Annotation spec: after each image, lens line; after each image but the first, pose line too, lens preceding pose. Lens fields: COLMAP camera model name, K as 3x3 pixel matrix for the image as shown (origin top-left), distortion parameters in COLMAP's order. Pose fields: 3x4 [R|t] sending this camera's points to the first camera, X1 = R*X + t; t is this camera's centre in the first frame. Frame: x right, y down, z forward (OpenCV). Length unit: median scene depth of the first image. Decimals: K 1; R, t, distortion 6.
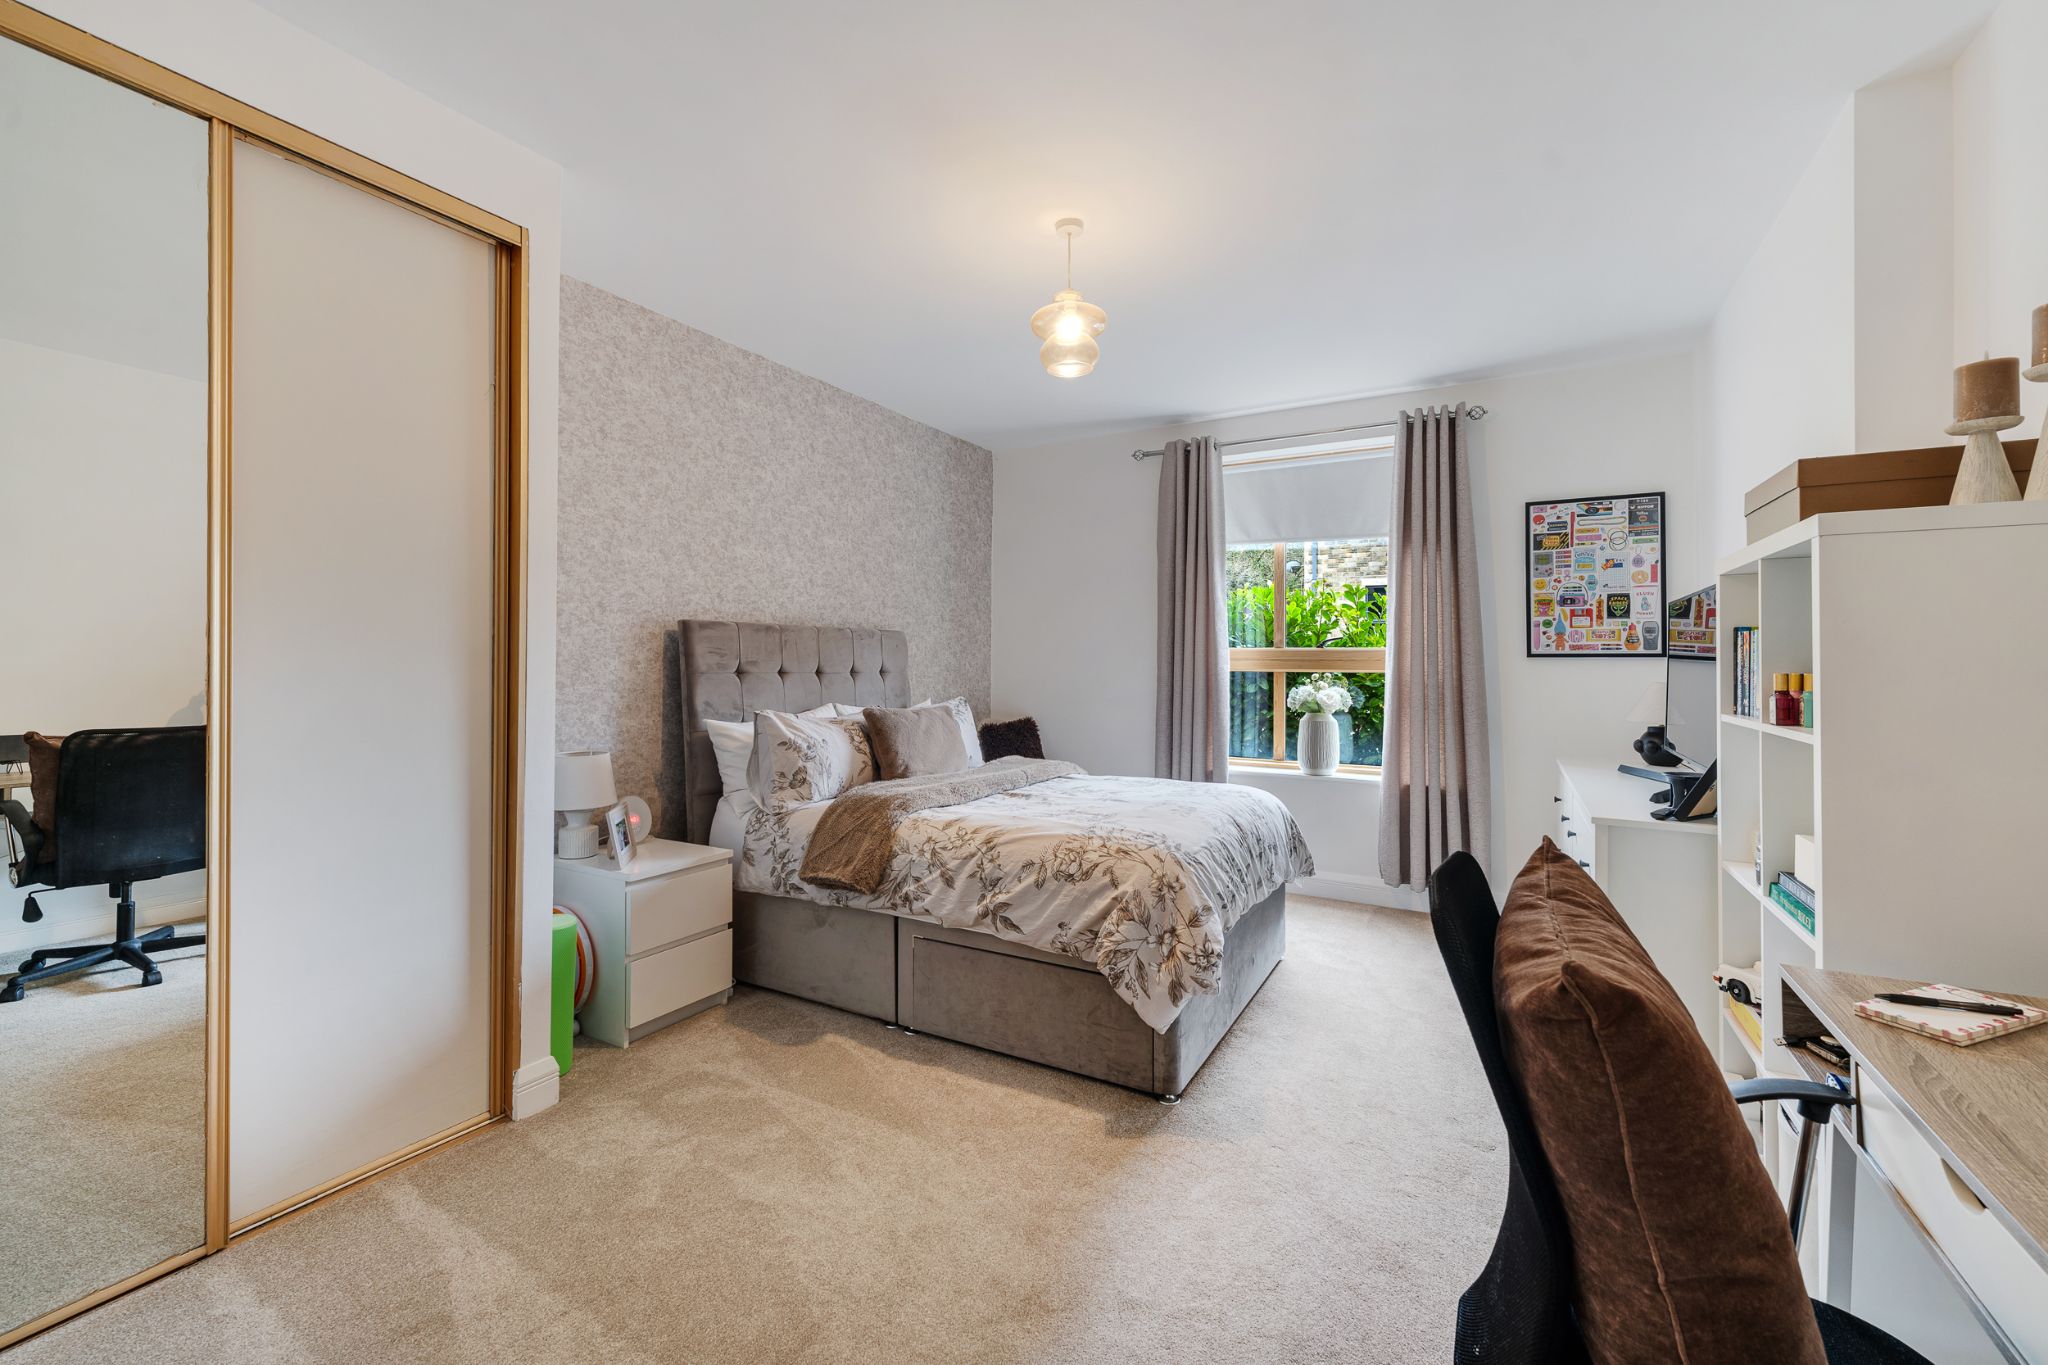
lens RADIAL K [[832.1, 0, 1018.9], [0, 832.1, 657.1], [0, 0, 1]] dist [-0.000286, -0.000070]
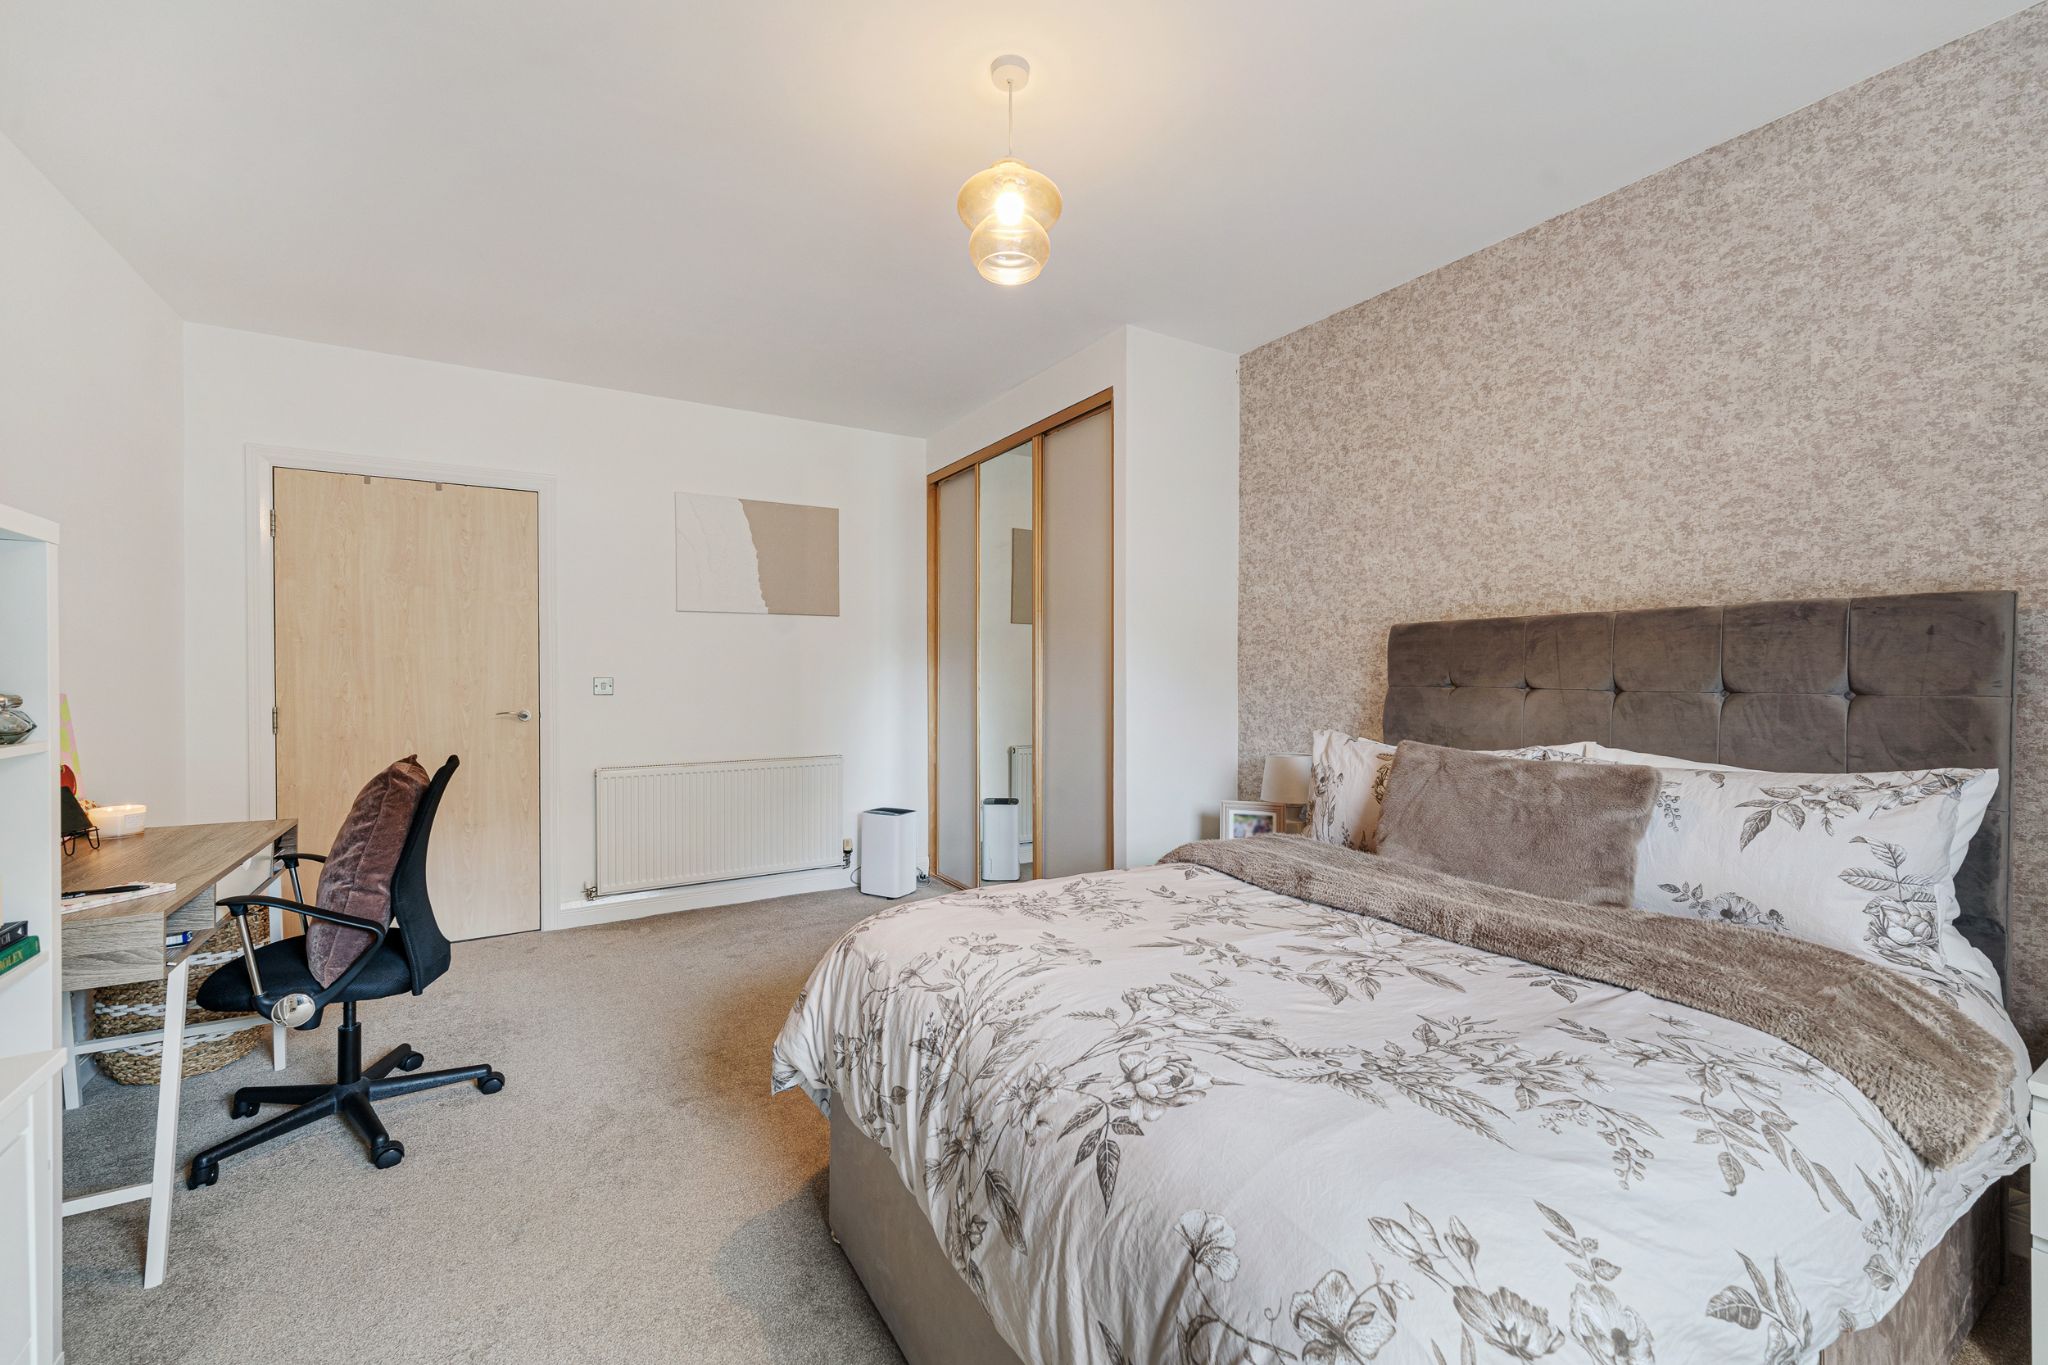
lens RADIAL K [[837.9, 0, 1024.0], [0, 837.9, 682.5], [0, 0, 1]] dist [-0.000639, -0.000331]
pose [[-0.481747, 0.007294, -0.876280, 0.577197], [0.004858, 0.999972, 0.005653, 0.009404], [0.876297, -0.001533, -0.481769, 1.113611]]
